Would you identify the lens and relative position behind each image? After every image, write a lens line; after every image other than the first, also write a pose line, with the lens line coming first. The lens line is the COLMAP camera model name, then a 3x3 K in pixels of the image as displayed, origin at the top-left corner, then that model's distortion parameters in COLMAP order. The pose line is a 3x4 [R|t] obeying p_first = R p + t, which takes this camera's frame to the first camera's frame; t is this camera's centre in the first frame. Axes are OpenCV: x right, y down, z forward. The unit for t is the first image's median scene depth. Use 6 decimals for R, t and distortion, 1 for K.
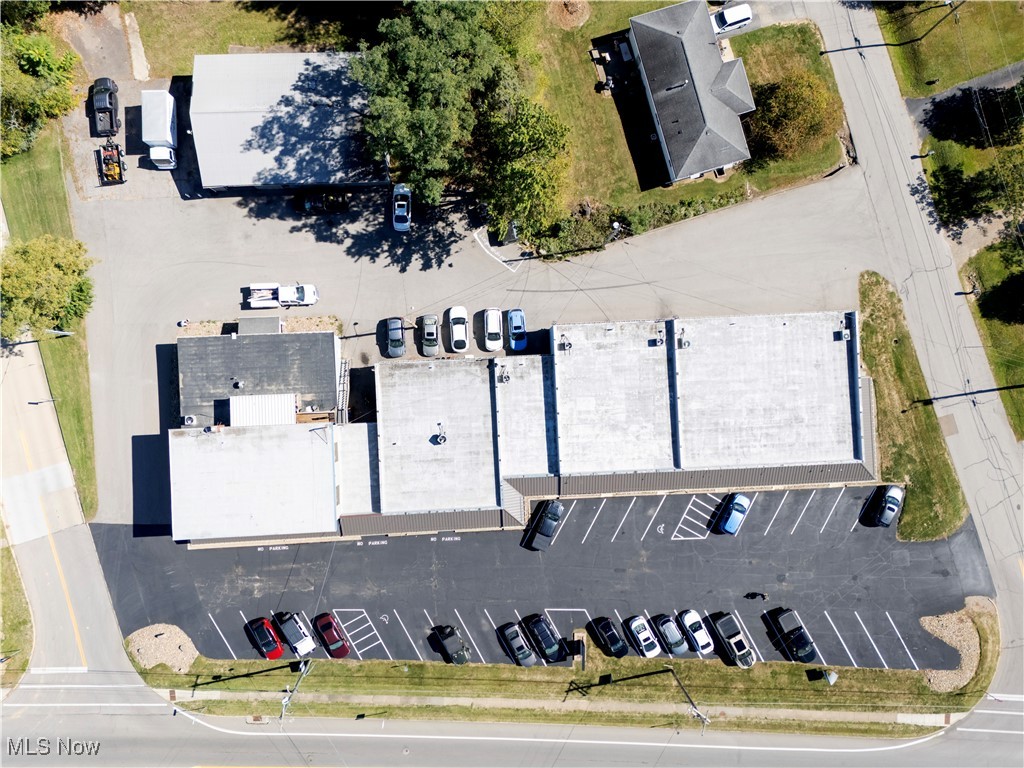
lens RADIAL K [[745.7, 0, 512.4], [0, 745.7, 384.0], [0, 0, 1]] dist [0.062677, -0.060605]
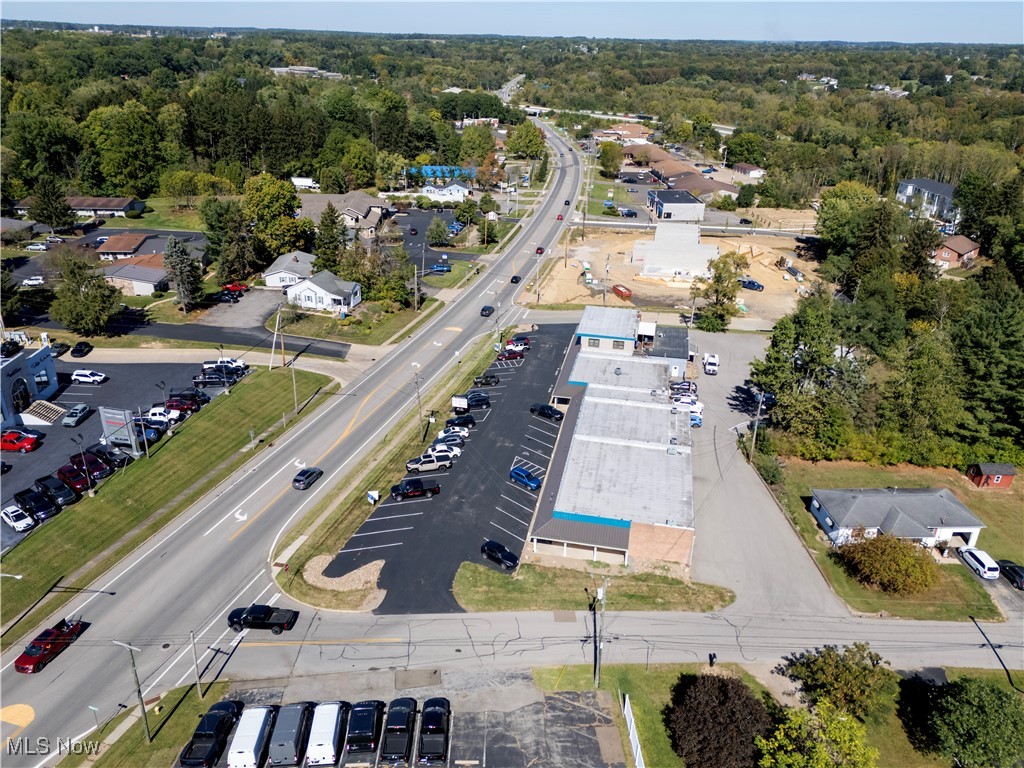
lens RADIAL K [[745.7, 0, 512.9], [0, 745.7, 388.6], [0, 0, 1]] dist [0.062677, -0.060605]
pose [[-0.240198, 0.370569, -0.897209, 1.329688], [-0.970329, -0.118030, 0.211024, -0.045484], [-0.027698, 0.921275, 0.387924, 0.390576]]
